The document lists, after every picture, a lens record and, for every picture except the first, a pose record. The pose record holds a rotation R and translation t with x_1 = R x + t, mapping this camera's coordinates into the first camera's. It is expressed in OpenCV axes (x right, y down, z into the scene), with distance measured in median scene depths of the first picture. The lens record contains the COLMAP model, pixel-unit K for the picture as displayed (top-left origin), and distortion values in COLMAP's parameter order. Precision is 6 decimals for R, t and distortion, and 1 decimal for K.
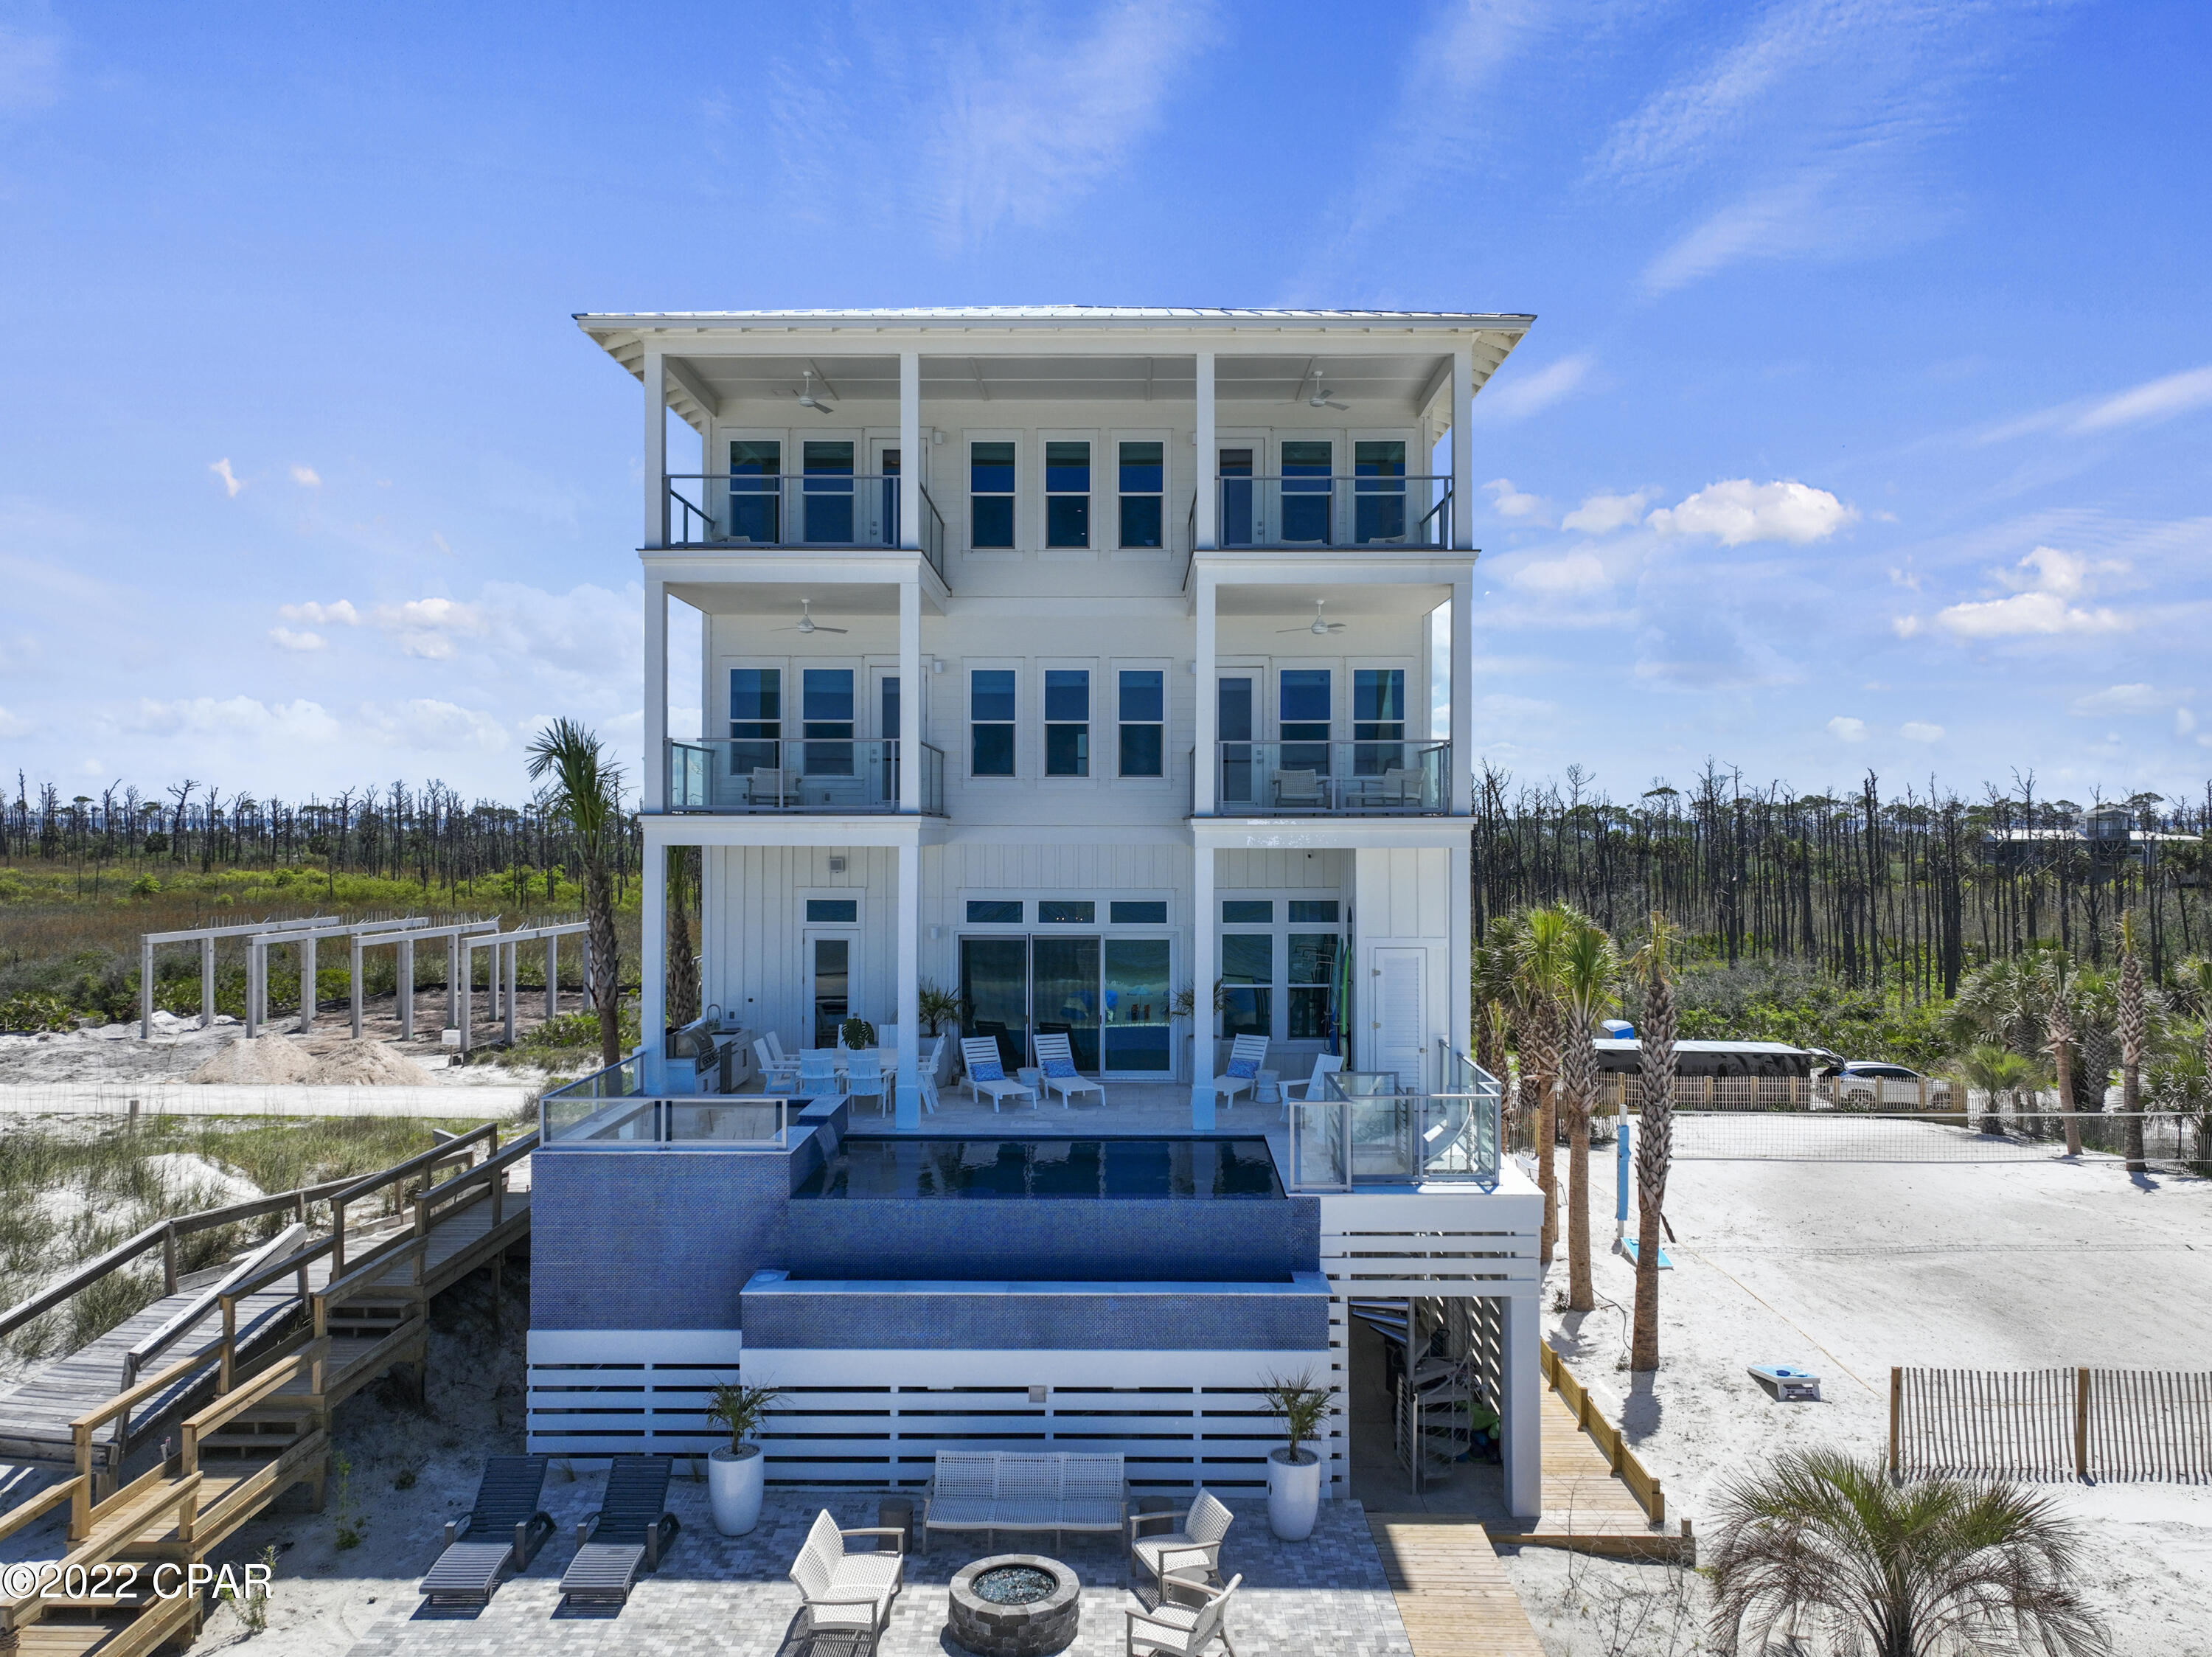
lens RADIAL K [[1644.4, 0, 1106.0], [0, 1644.4, 828.5], [0, 0, 1]] dist [0.003105, 0.009183]
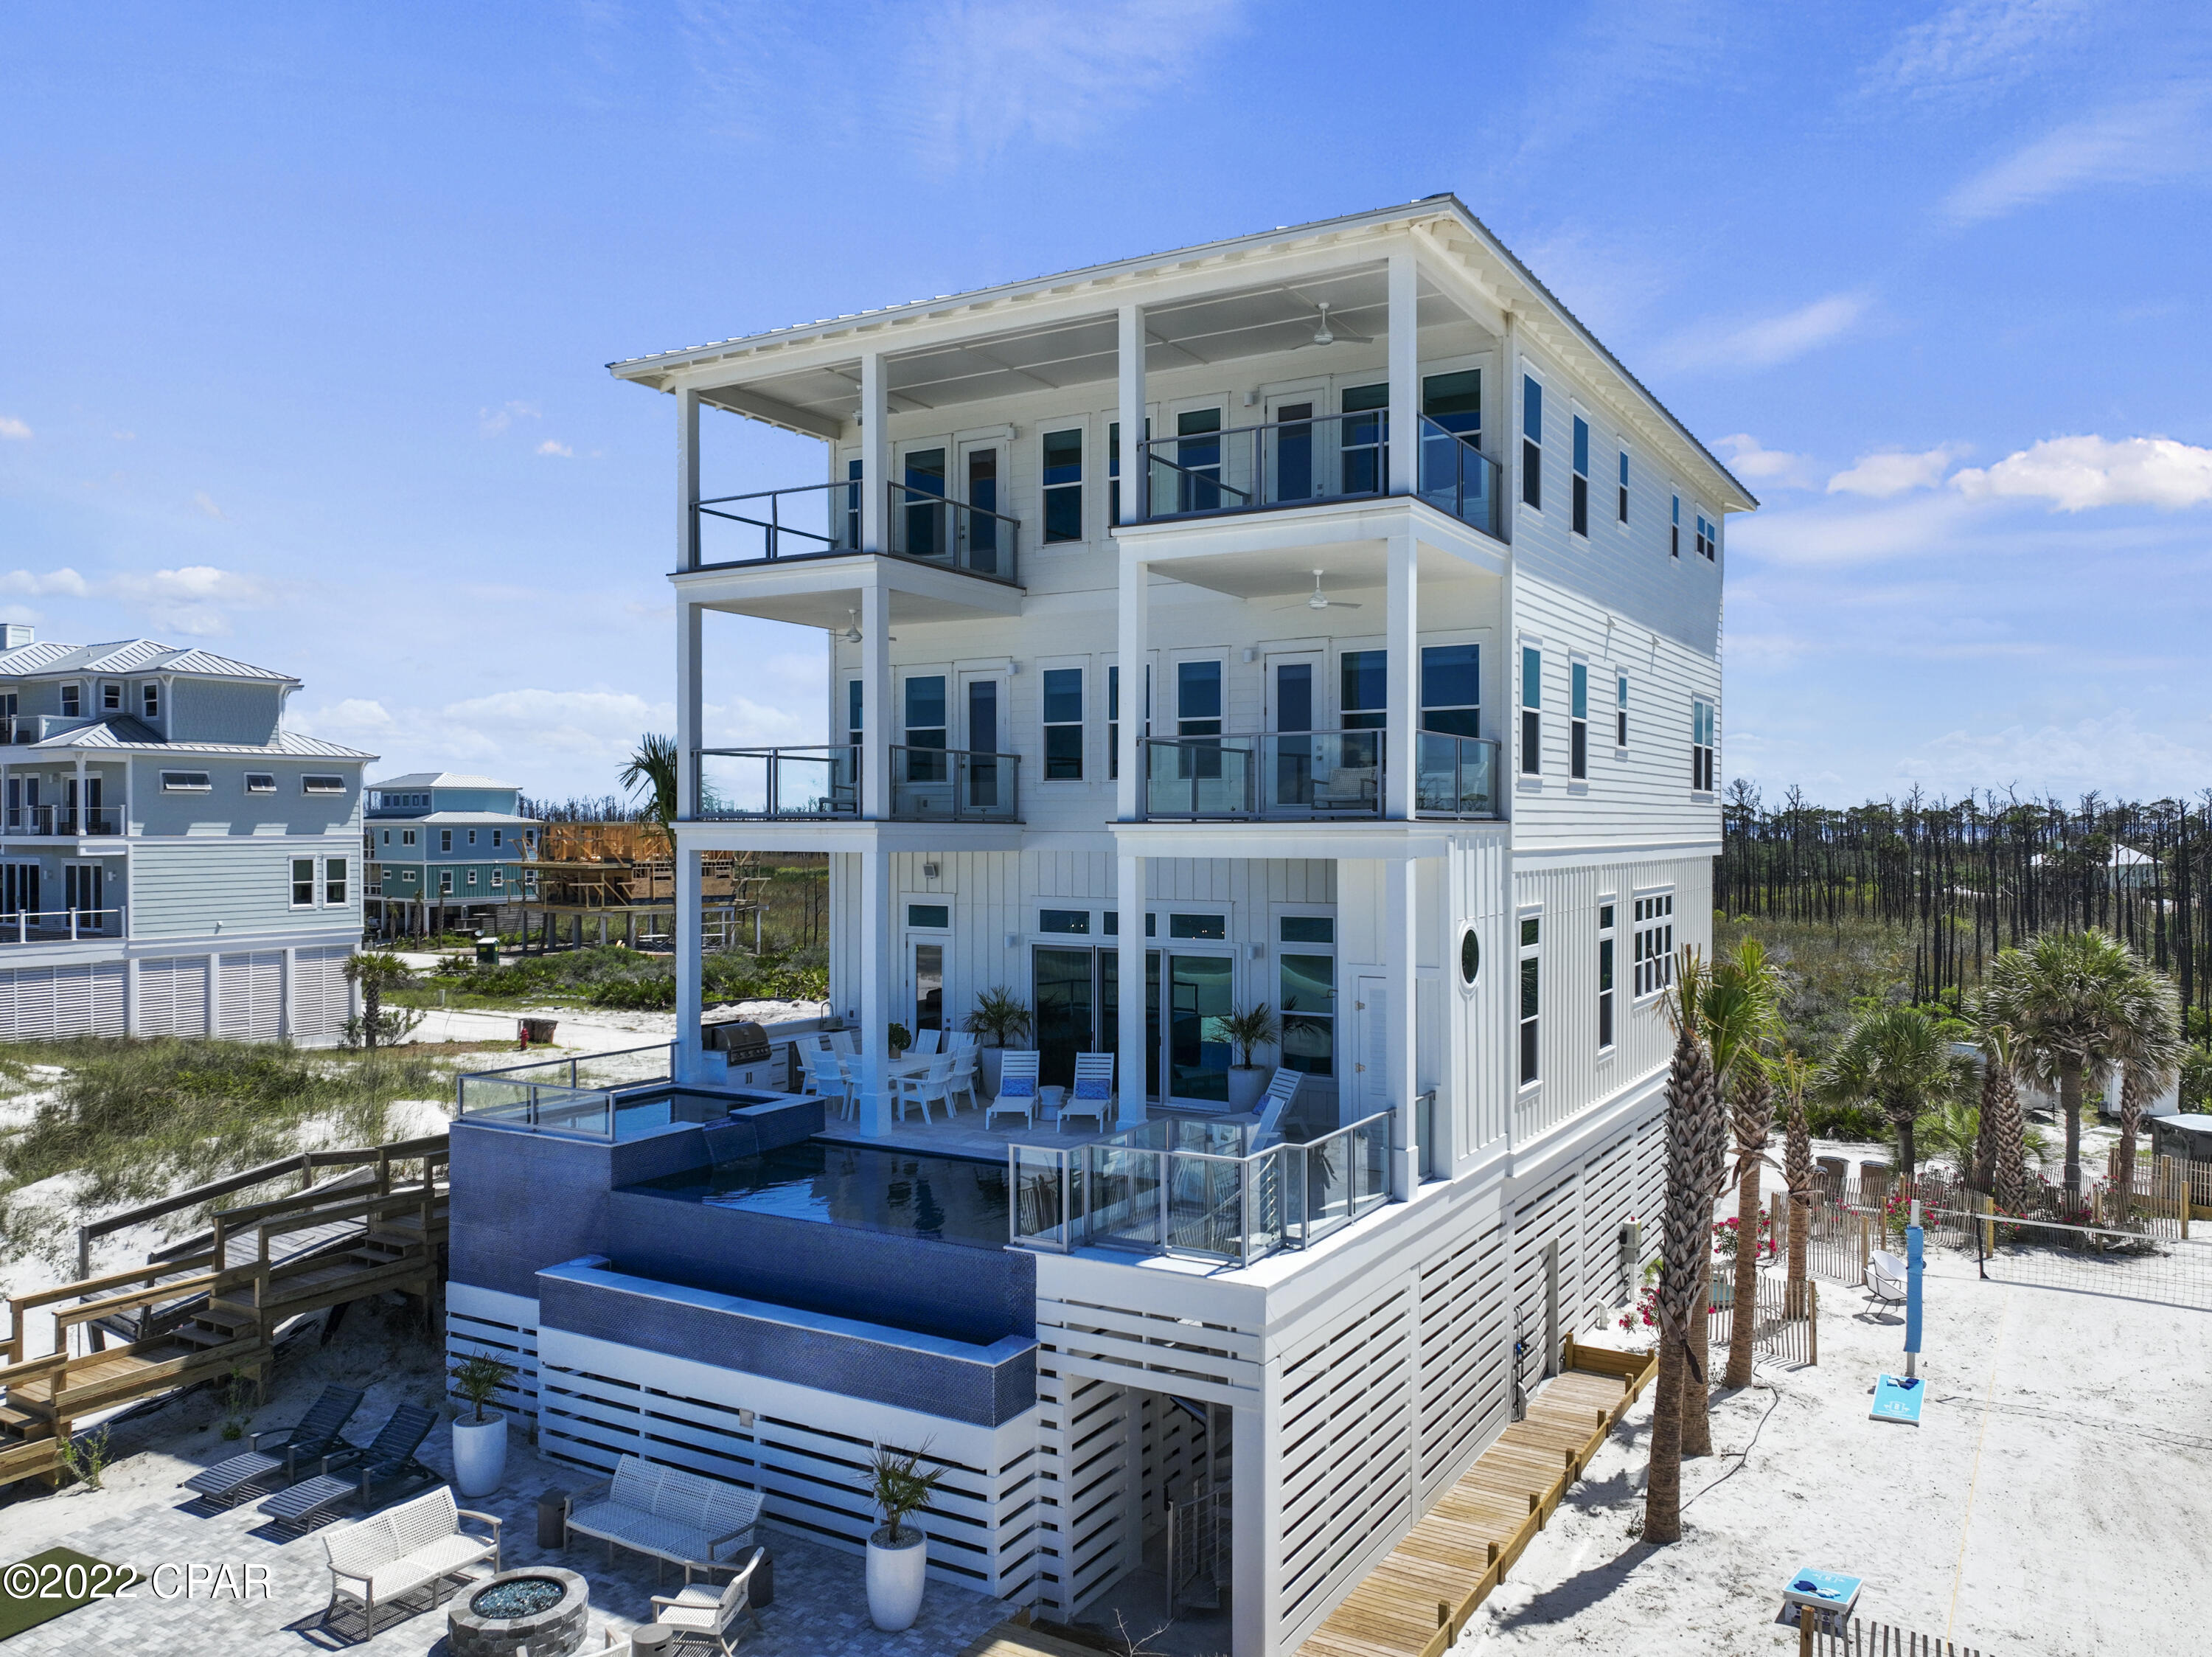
lens RADIAL K [[1644.4, 0, 1106.0], [0, 1644.4, 828.5], [0, 0, 1]] dist [0.003105, 0.009183]
pose [[0.865522, 0.000642, -0.500870, 0.477434], [-0.001137, 0.999999, -0.000684, -0.002971], [0.500869, 0.001162, 0.865522, 0.201154]]
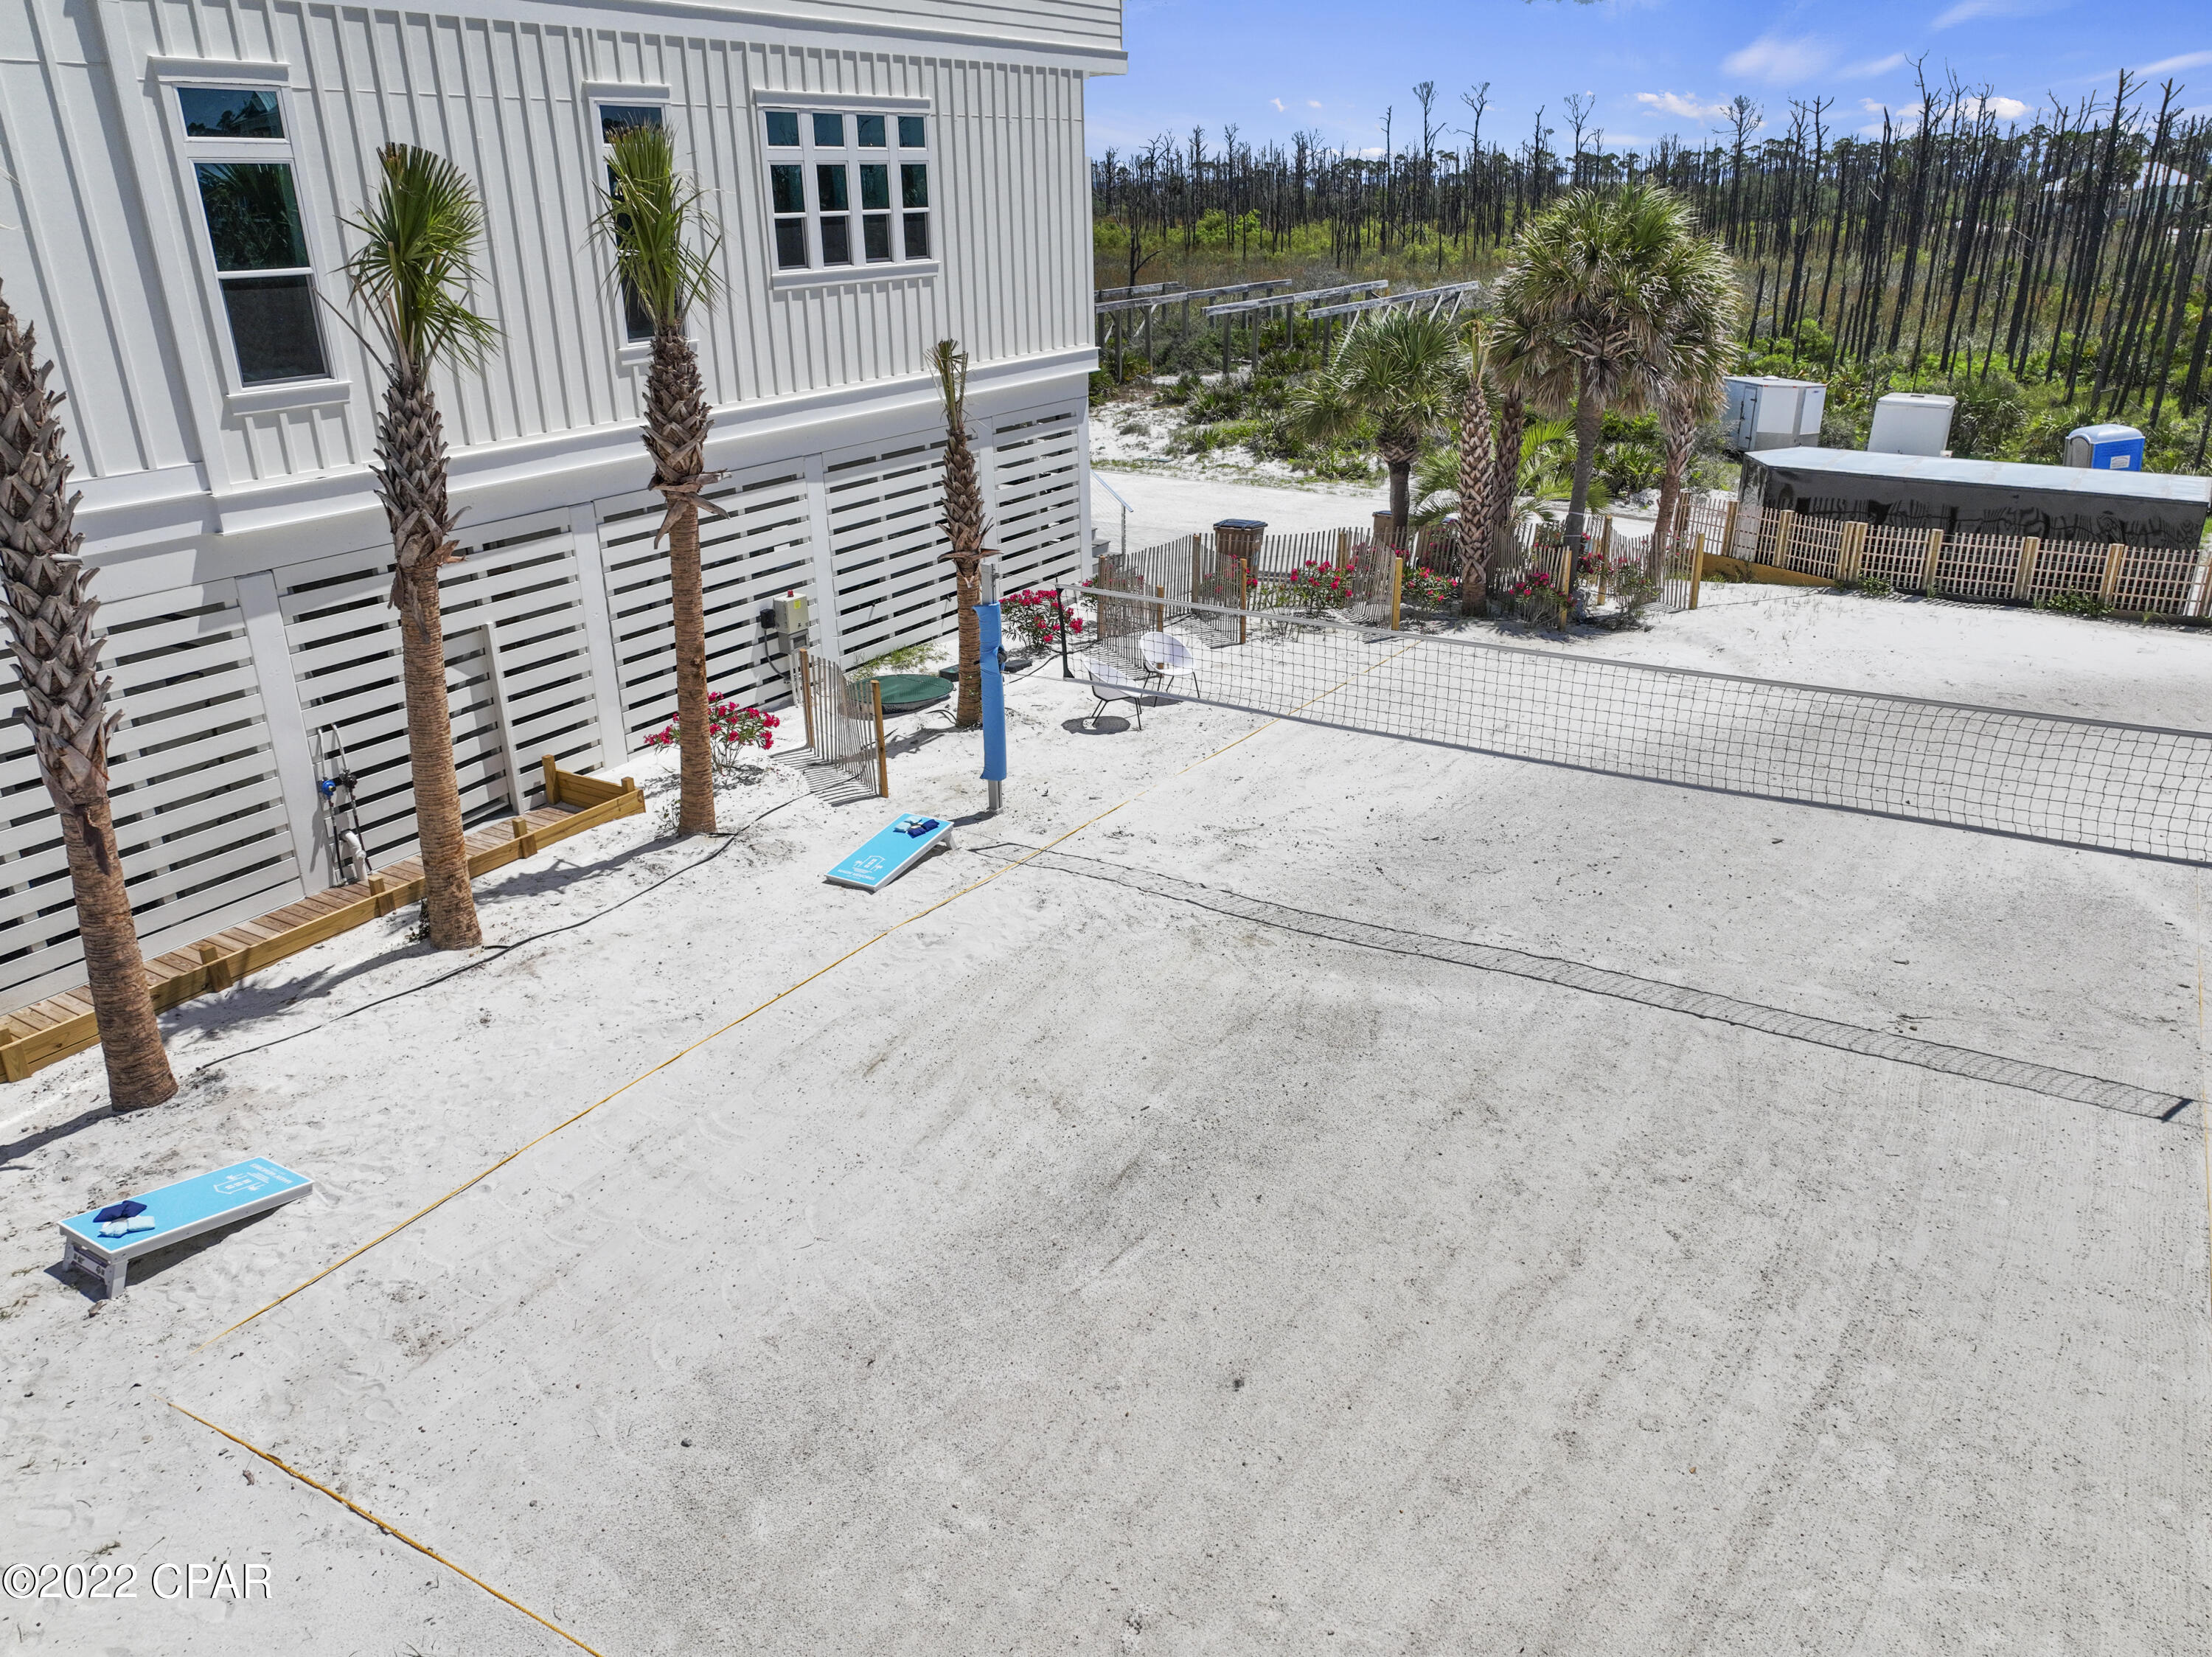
lens RADIAL K [[1598.2, 0, 1106.0], [0, 1598.2, 828.5], [0, 0, 1]] dist [-0.011344, 0.026655]
pose [[0.853140, 0.177765, -0.490461, 0.757923], [0.019702, 0.928503, 0.370801, 0.077205], [0.521310, -0.326008, 0.788641, 0.758130]]
